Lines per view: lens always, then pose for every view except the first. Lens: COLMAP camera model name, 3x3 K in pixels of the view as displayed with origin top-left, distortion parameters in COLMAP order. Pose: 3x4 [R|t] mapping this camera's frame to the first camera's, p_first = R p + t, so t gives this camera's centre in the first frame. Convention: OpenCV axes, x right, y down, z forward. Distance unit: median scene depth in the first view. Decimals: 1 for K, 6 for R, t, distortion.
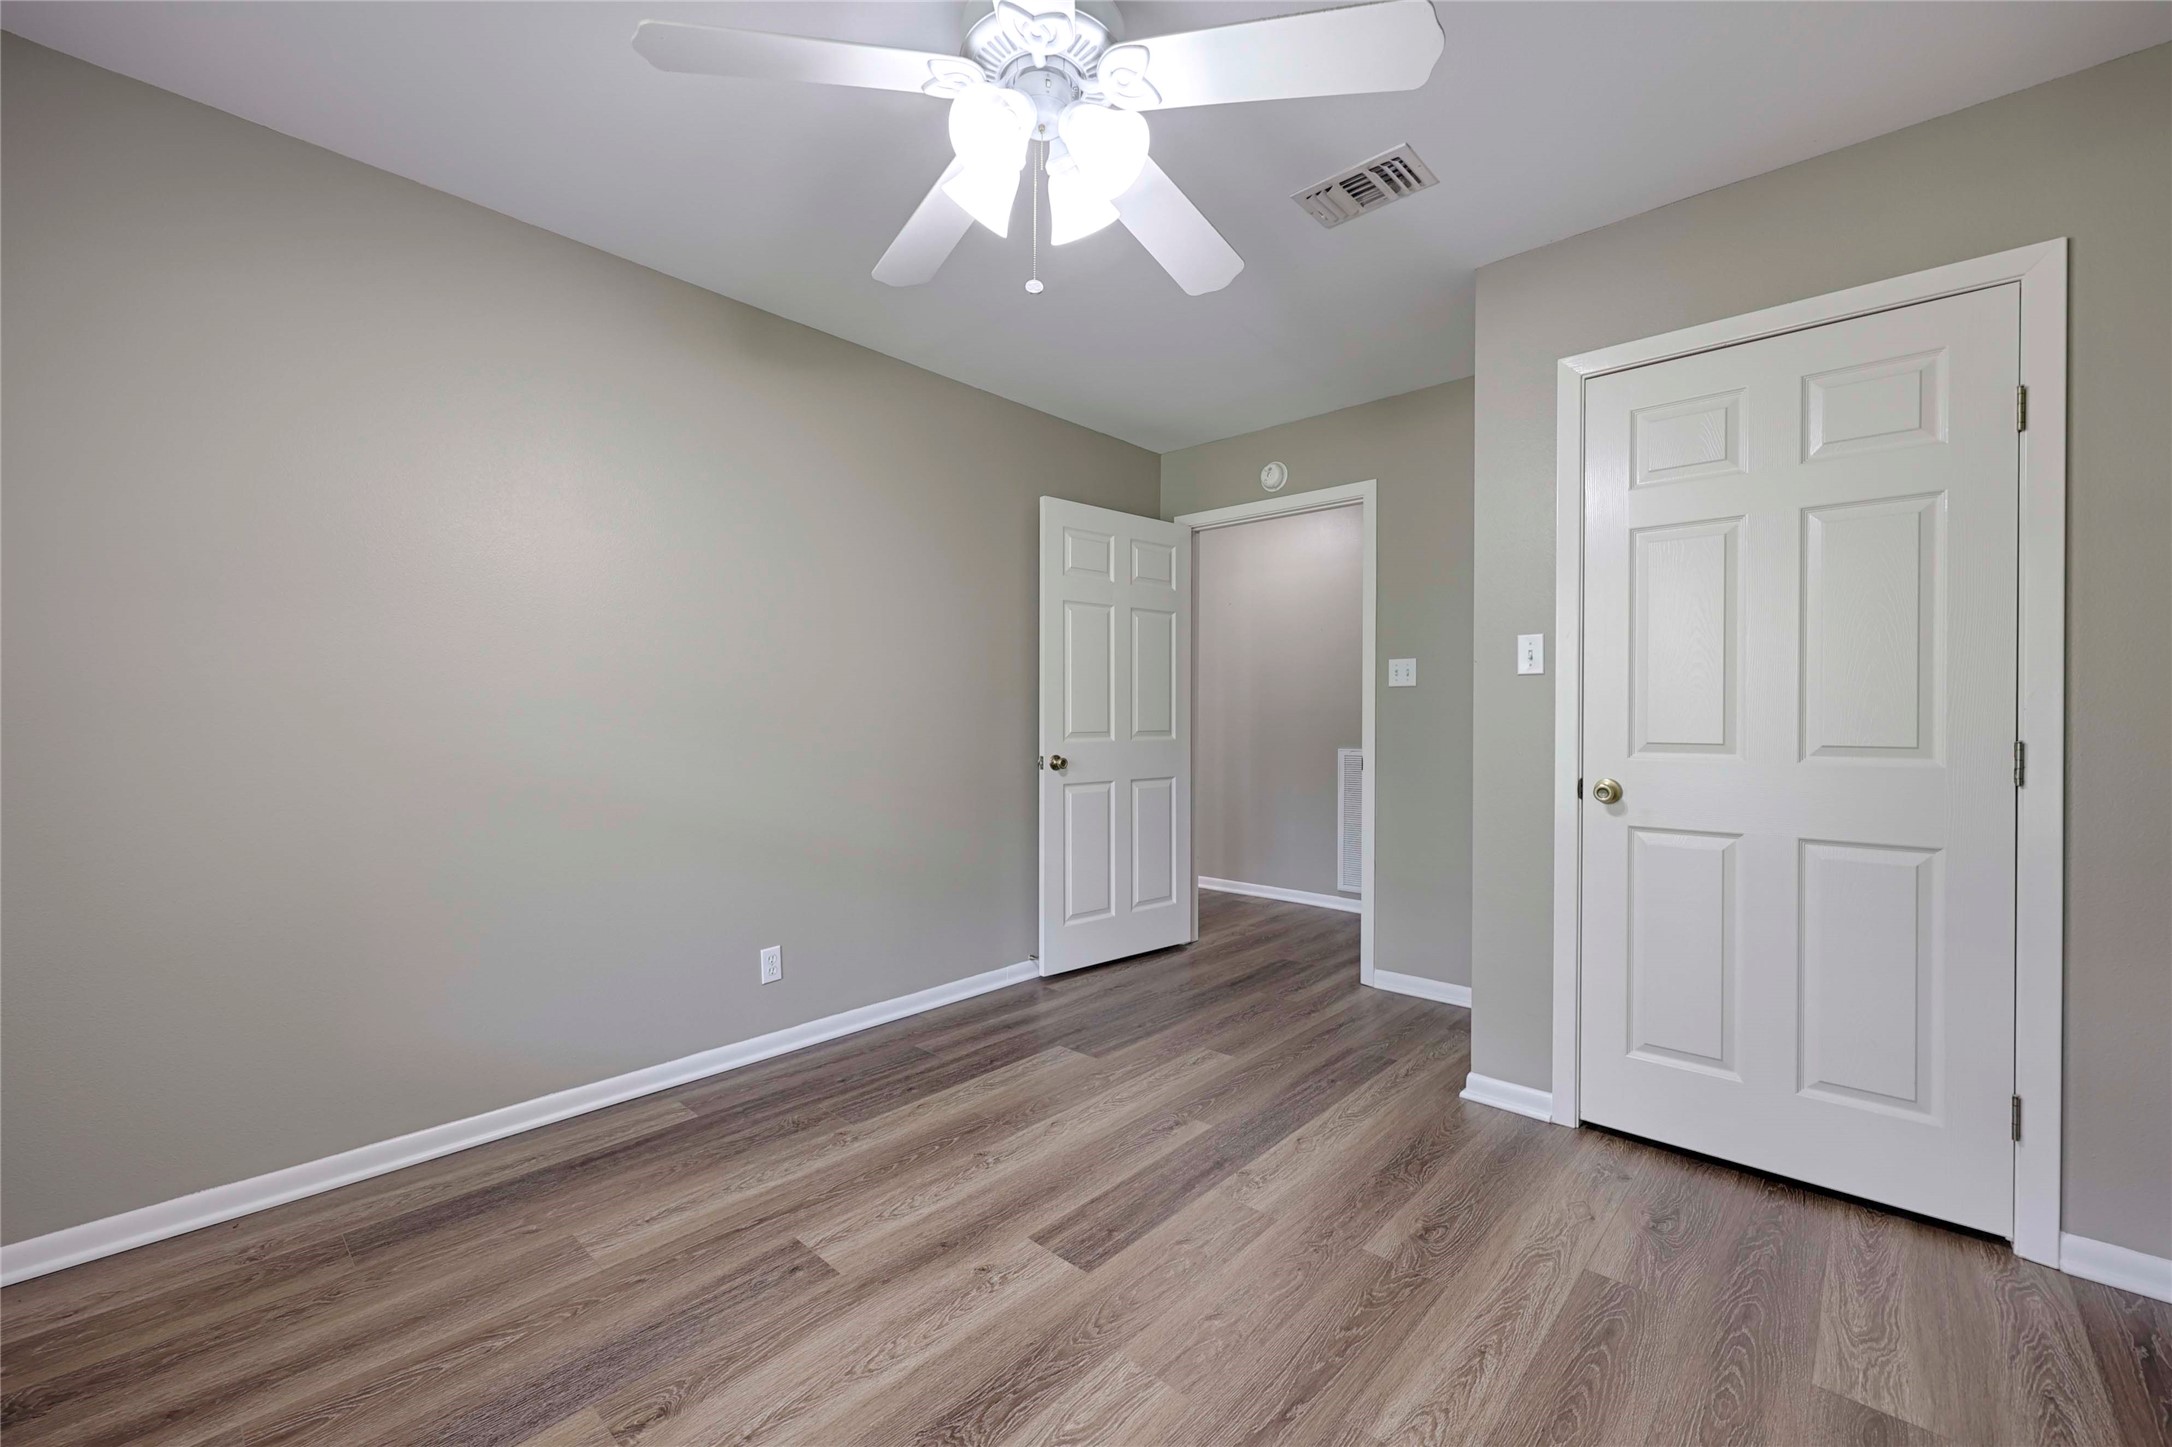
lens RADIAL K [[892.2, 0, 1070.8], [0, 892.2, 719.7], [0, 0, 1]] dist [-0.000268, -0.000246]
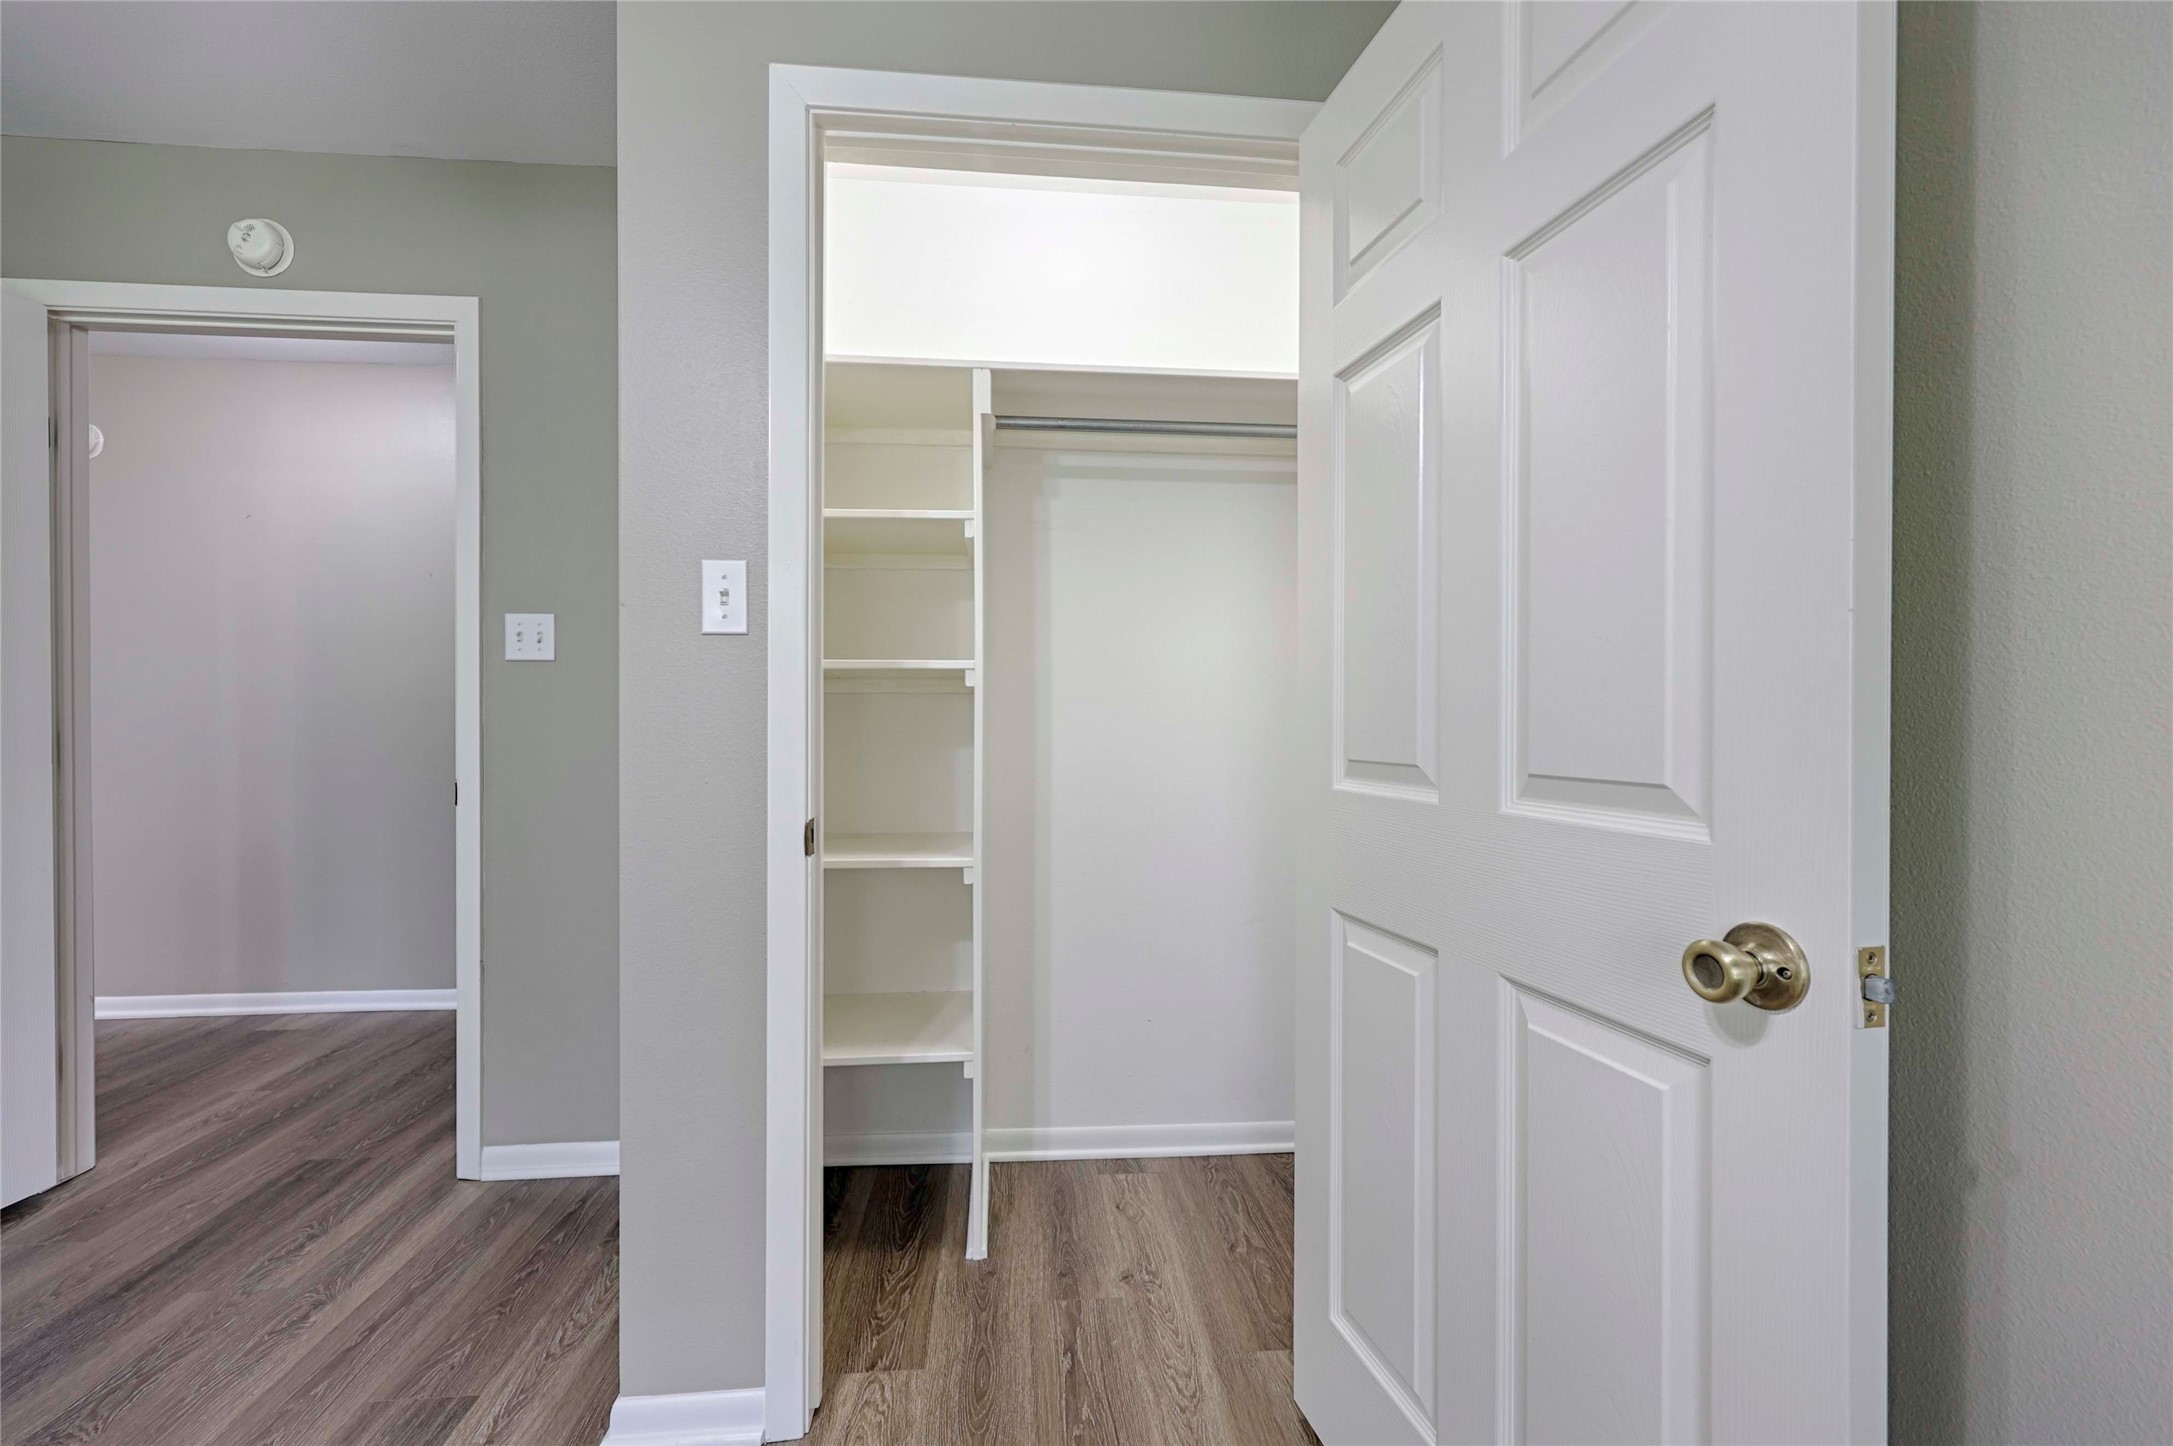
lens RADIAL K [[892.6, 0, 1079.4], [0, 892.6, 720.4], [0, 0, 1]] dist [-0.000268, -0.000246]
pose [[0.677913, -0.005376, 0.735122, 0.179523], [0.003224, 0.999985, 0.004340, 0.001181], [-0.735135, -0.000572, 0.677921, 0.323834]]
